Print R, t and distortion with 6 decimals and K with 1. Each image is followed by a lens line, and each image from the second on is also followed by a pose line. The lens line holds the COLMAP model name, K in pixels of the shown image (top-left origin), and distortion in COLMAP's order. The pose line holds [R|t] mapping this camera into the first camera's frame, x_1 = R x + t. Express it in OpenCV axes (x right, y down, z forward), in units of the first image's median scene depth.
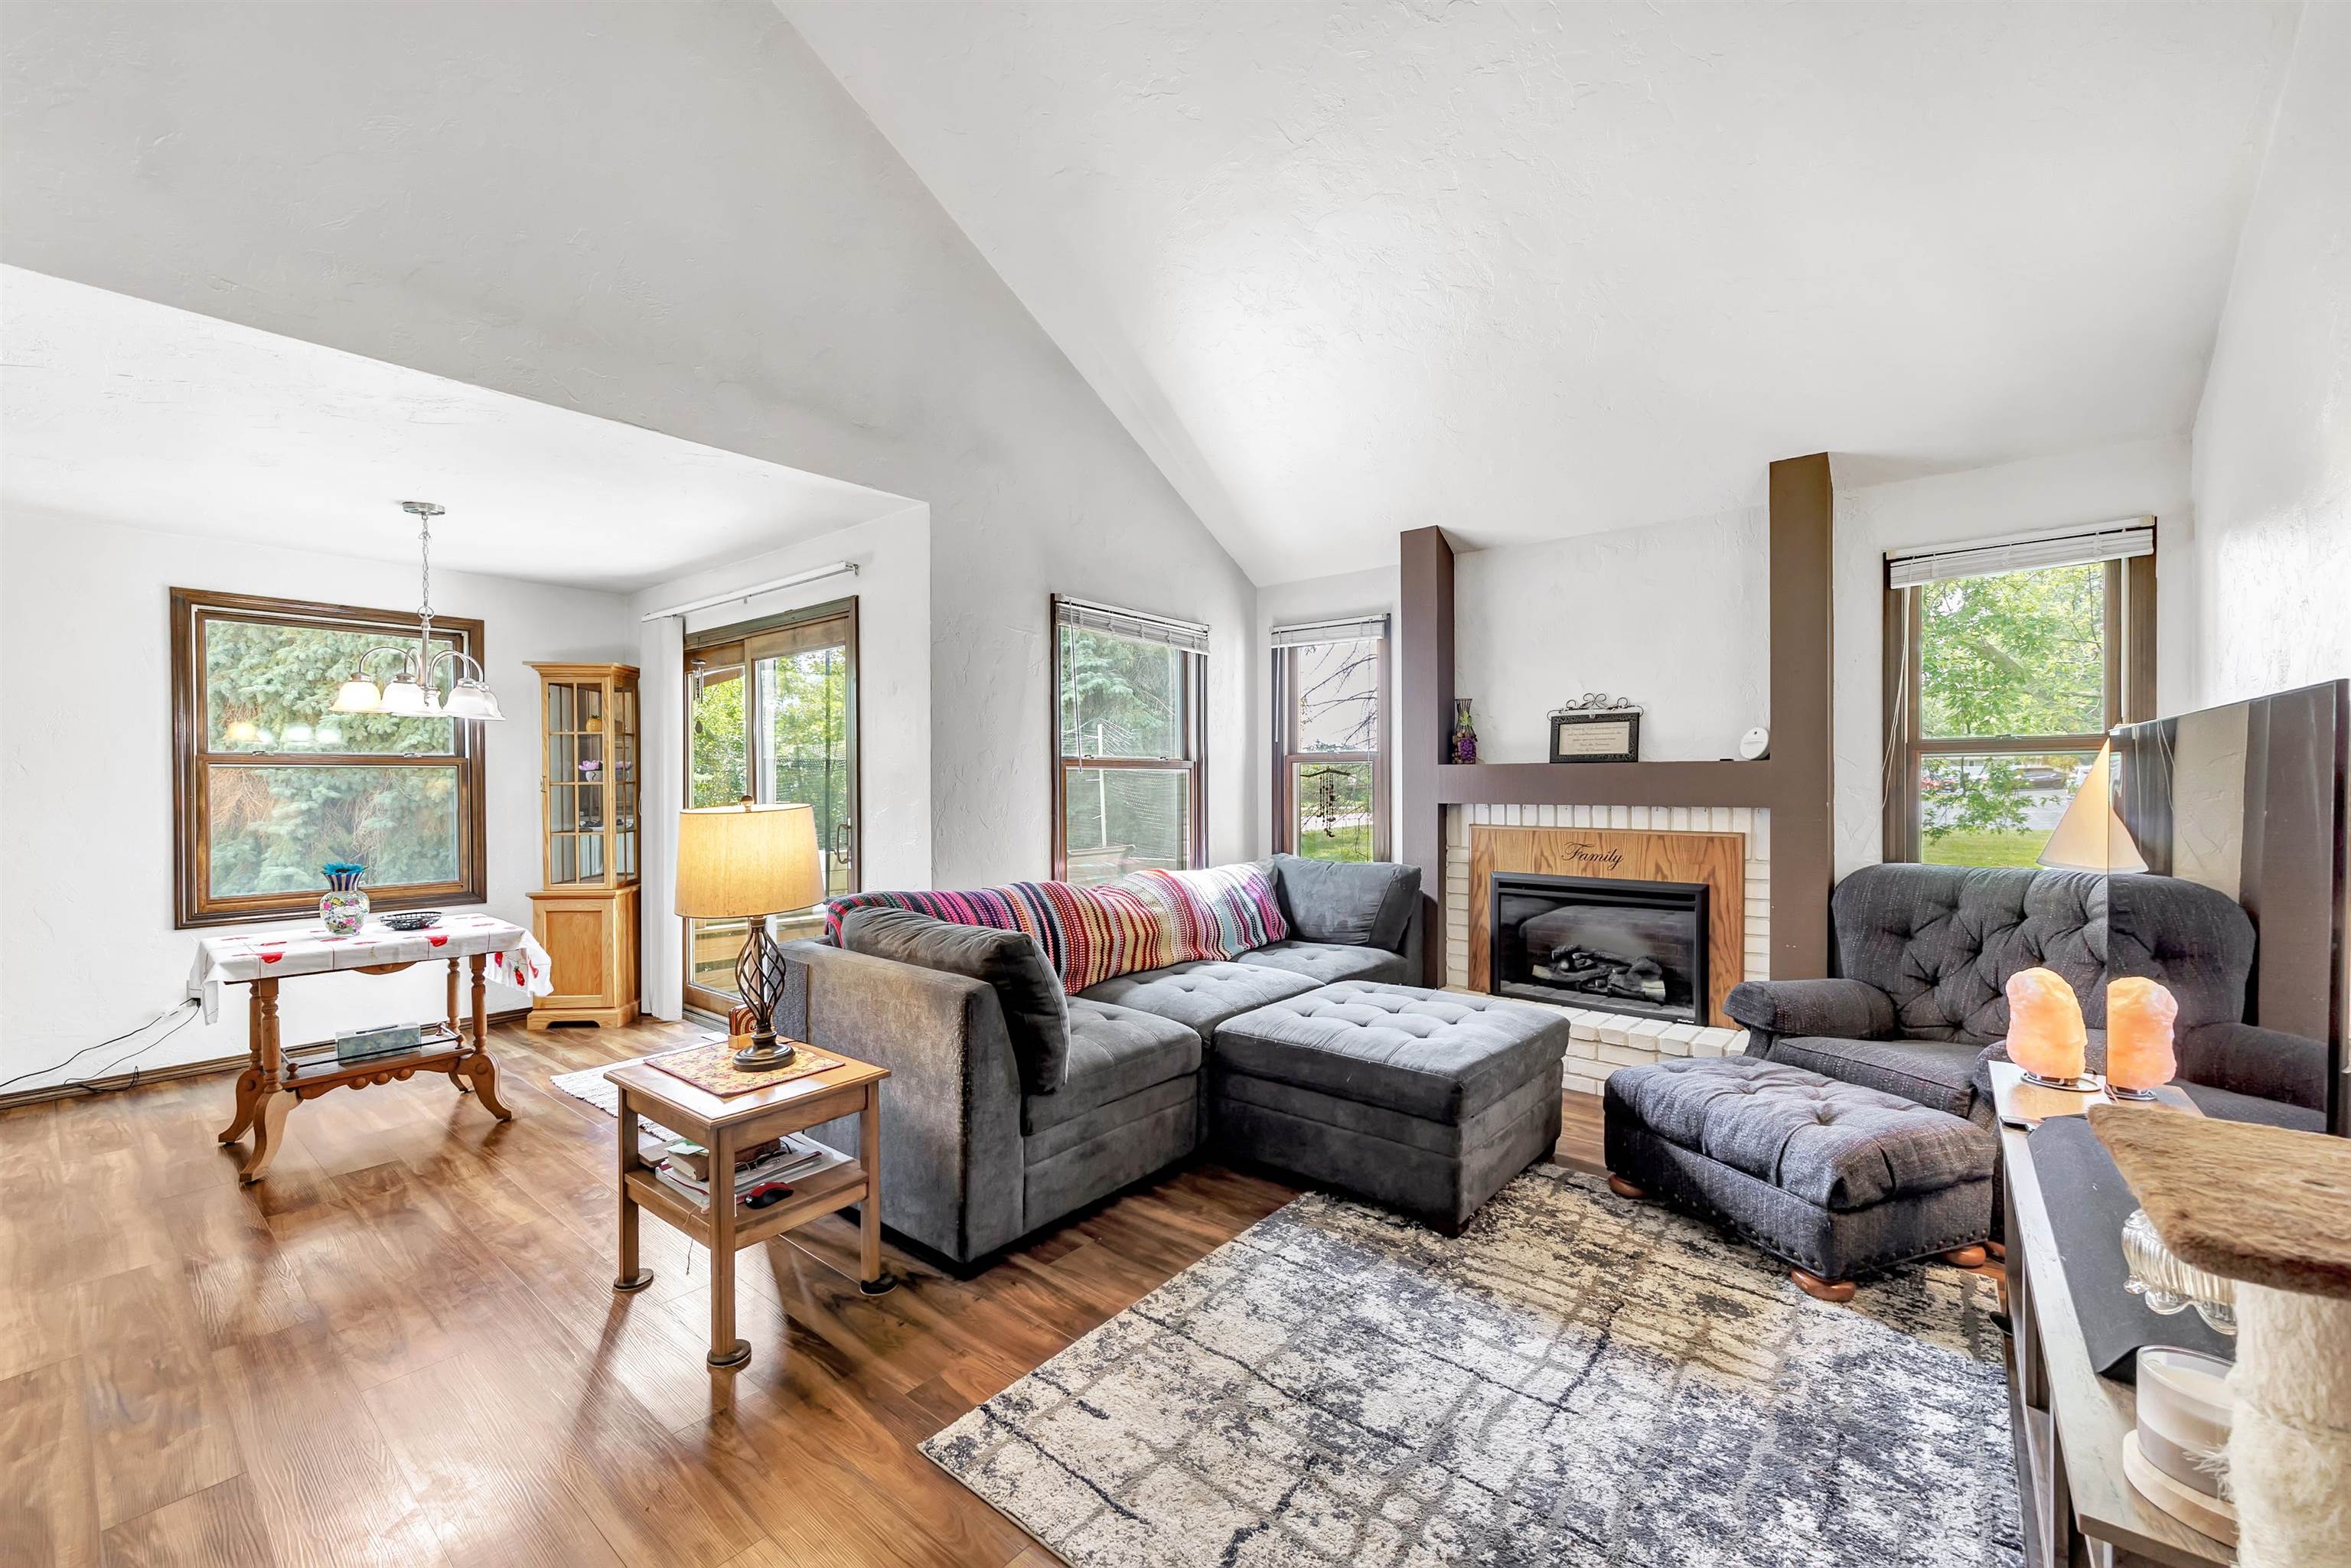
lens RADIAL K [[939.5, 0, 1154.6], [0, 939.5, 784.4], [0, 0, 1]] dist [-0.000400, 0.000144]
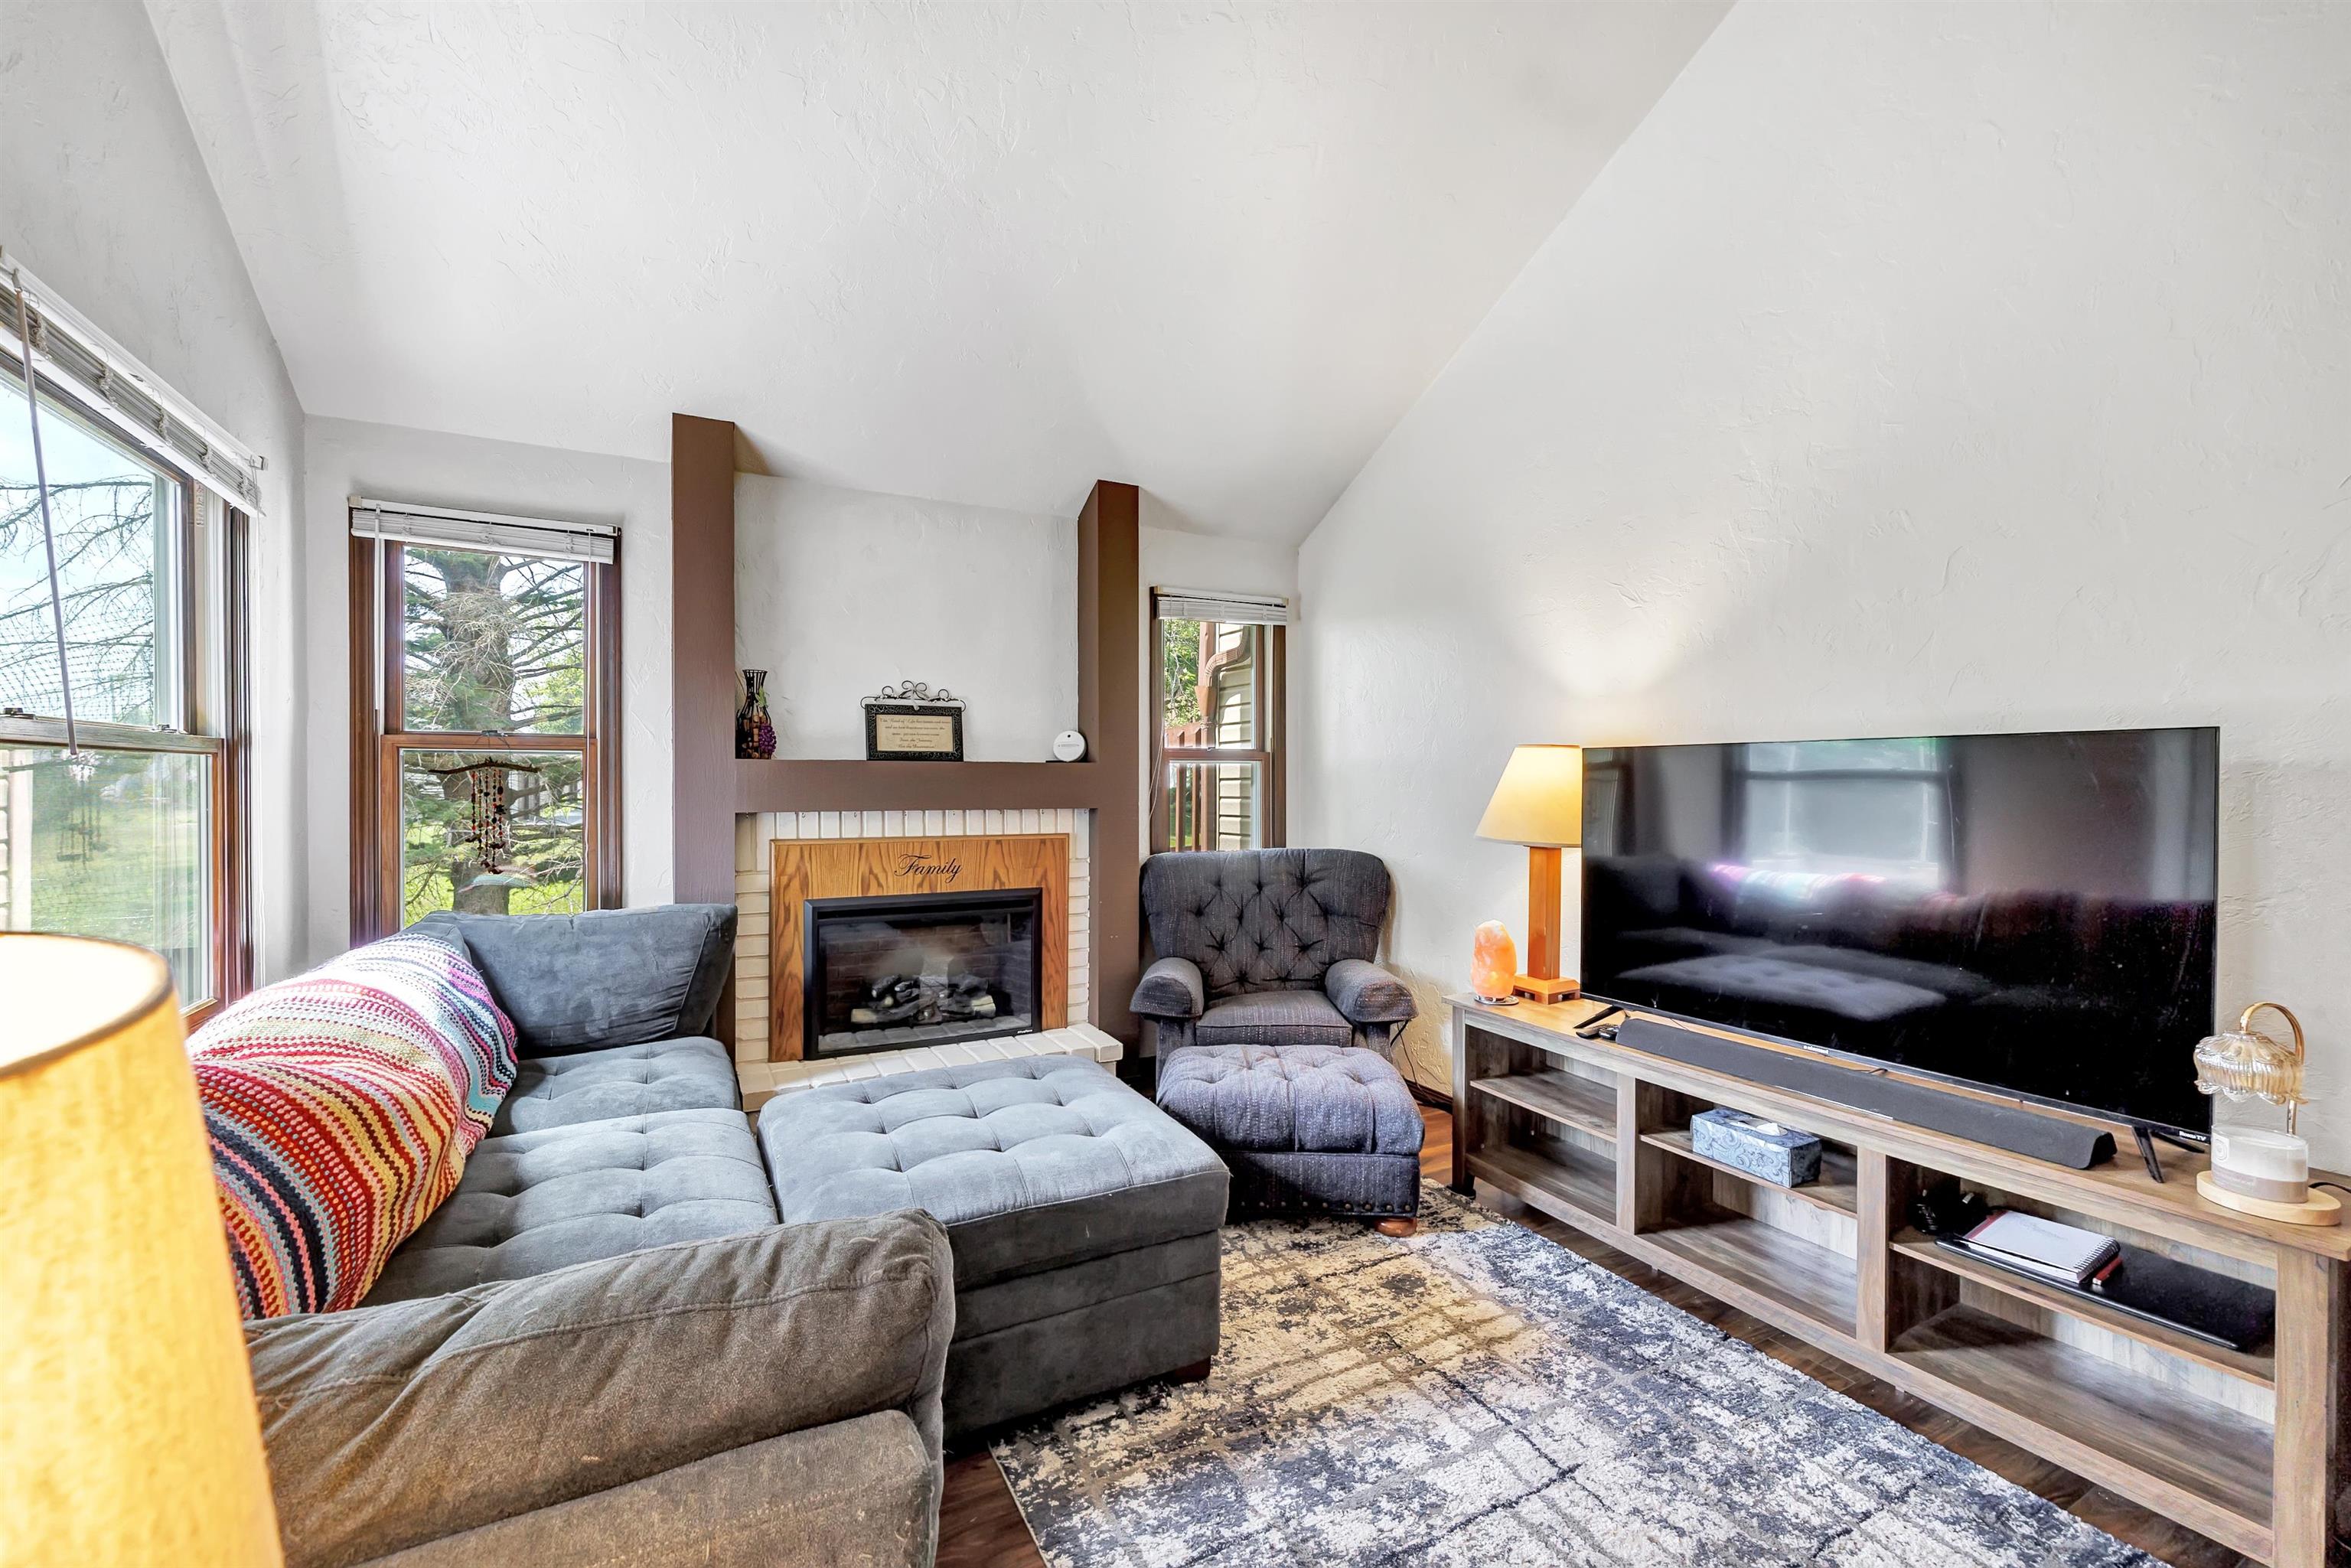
lens RADIAL K [[939.5, 0, 1164.5], [0, 939.5, 791.4], [0, 0, 1]] dist [-0.000400, 0.000144]
pose [[0.380010, -0.005551, 0.924966, -0.269180], [0.000436, 0.999983, 0.005822, 0.000045], [-0.924982, -0.001810, 0.380006, 0.495651]]
